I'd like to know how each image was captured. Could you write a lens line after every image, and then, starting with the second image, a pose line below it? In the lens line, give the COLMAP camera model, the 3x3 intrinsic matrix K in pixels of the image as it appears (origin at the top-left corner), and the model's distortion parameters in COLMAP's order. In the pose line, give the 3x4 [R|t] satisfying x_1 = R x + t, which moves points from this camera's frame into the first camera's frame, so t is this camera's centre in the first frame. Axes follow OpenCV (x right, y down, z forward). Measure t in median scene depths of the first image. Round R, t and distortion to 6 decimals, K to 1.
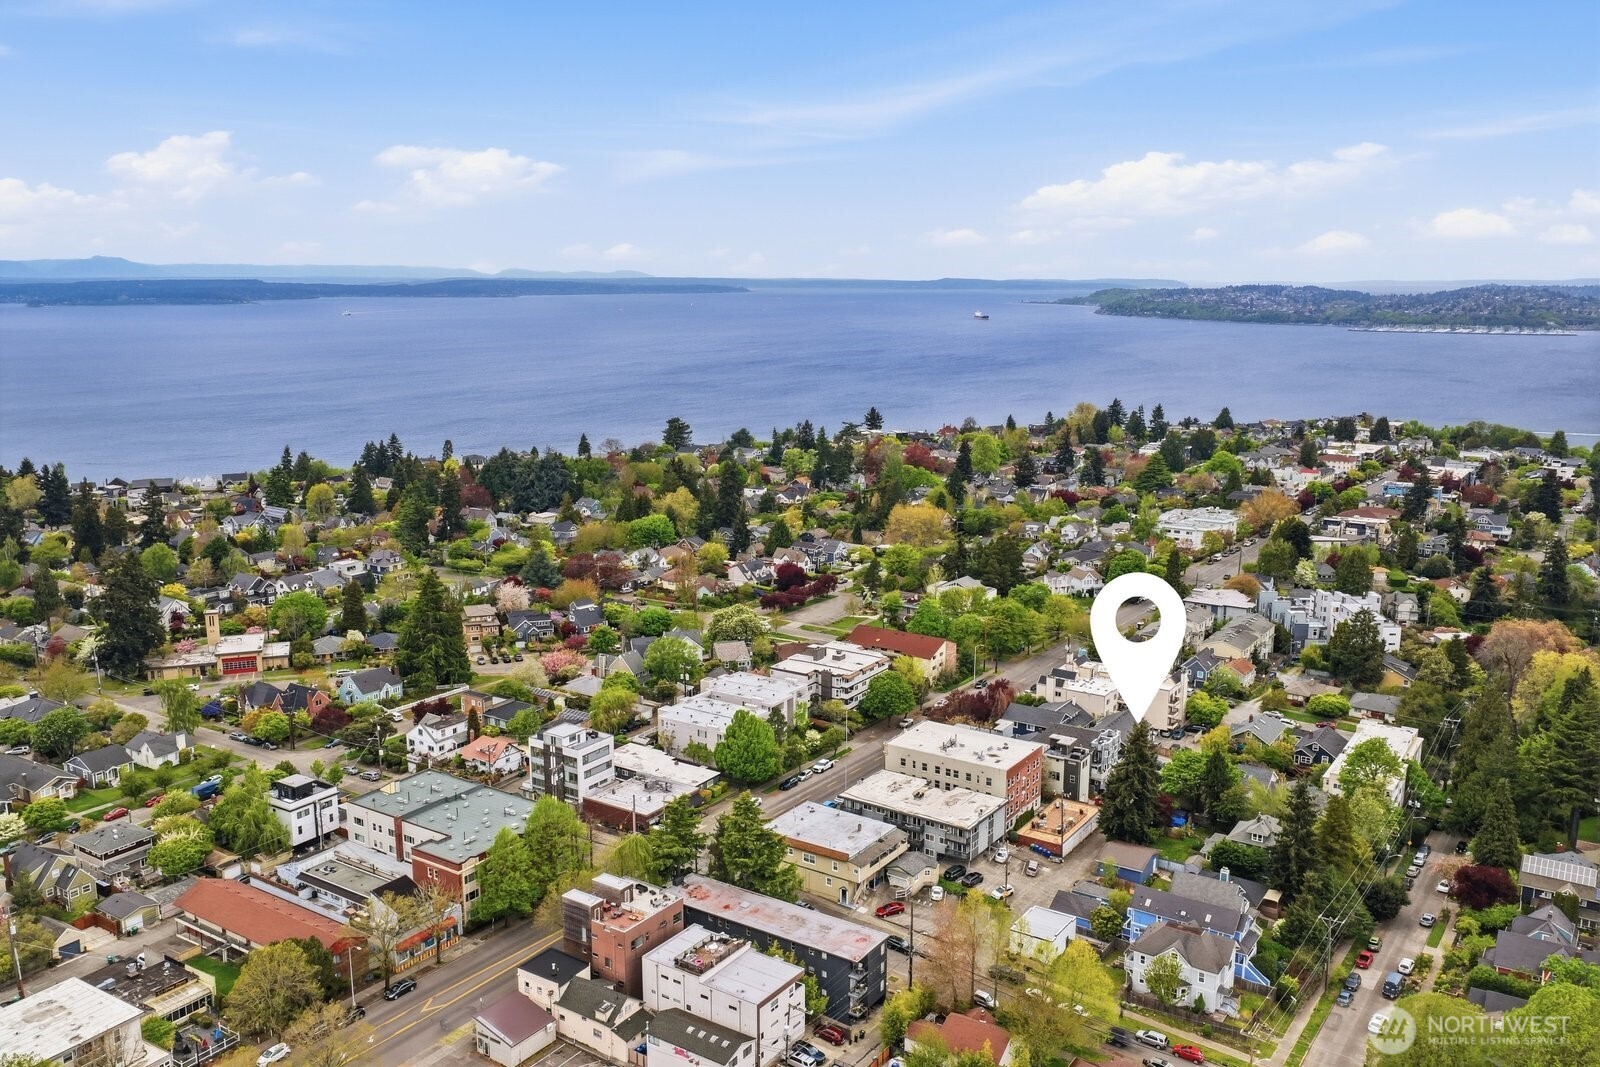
lens RADIAL K [[1322.0, 0, 800.0], [0, 1322.0, 533.5], [0, 0, 1]] dist [0.009710, 0.006183]
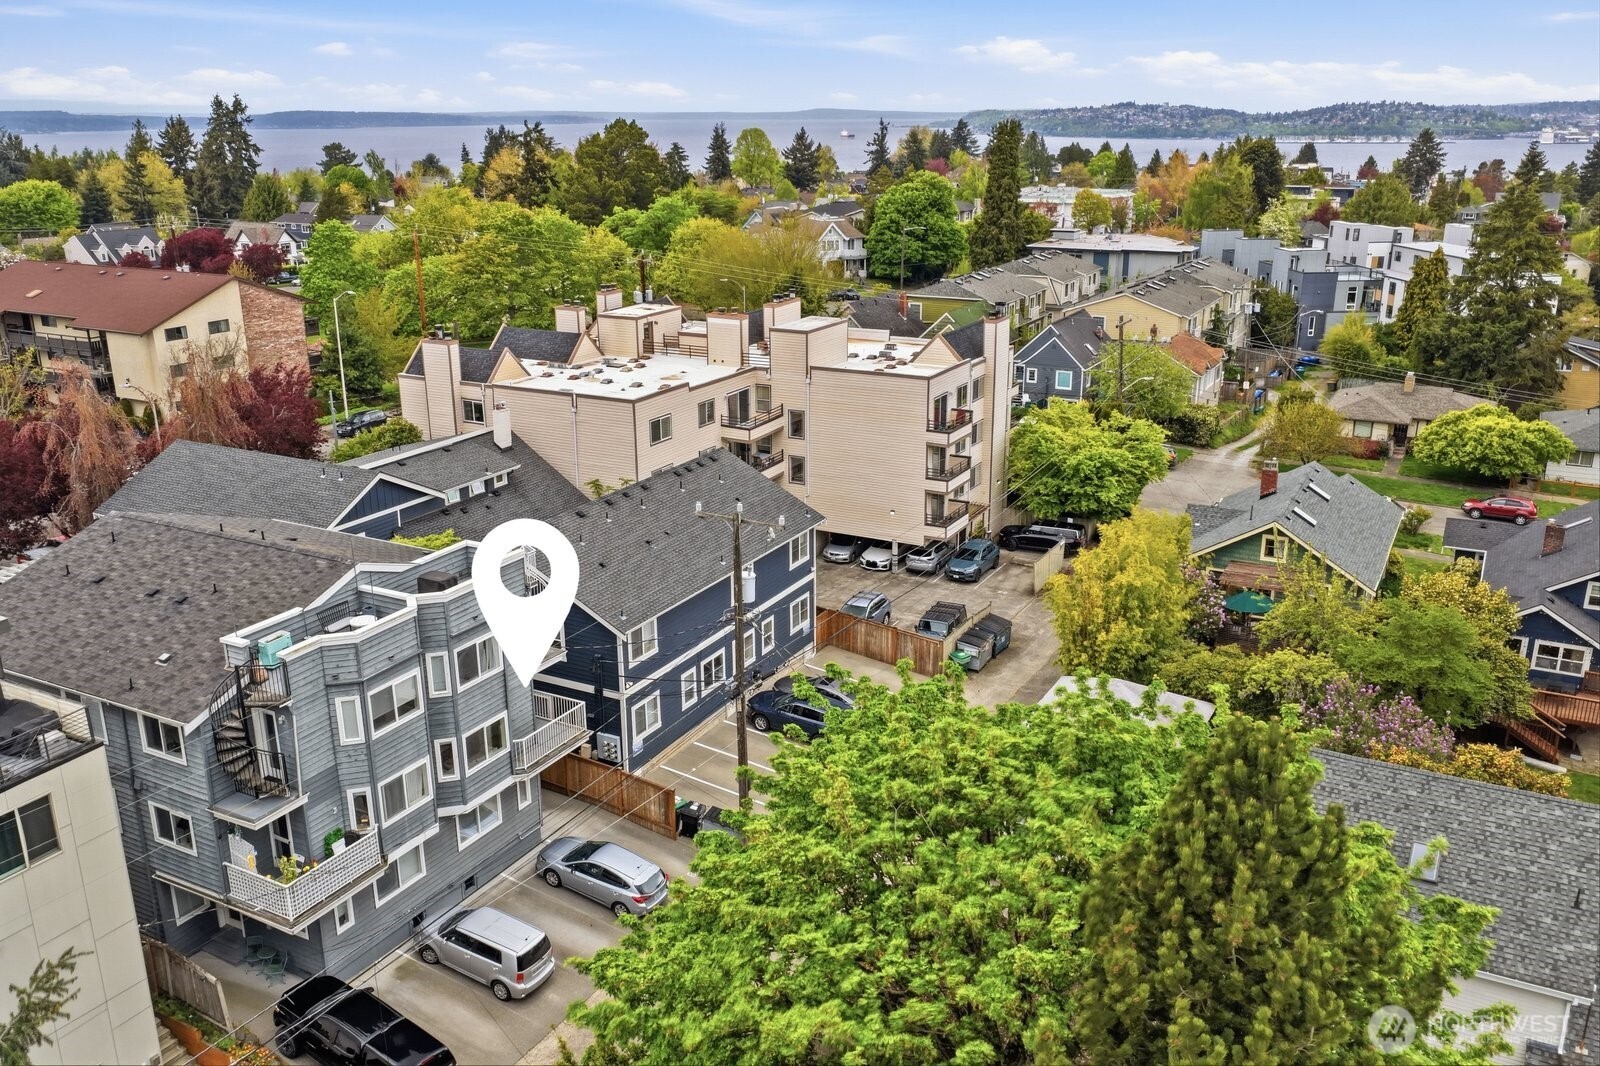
lens RADIAL K [[1322.0, 0, 800.0], [0, 1322.0, 533.0], [0, 0, 1]] dist [0.009710, 0.006183]
pose [[0.995661, -0.035429, 0.086048, 0.202537], [0.025289, 0.992905, 0.116189, 0.101818], [-0.089554, -0.113509, 0.989493, 0.660117]]
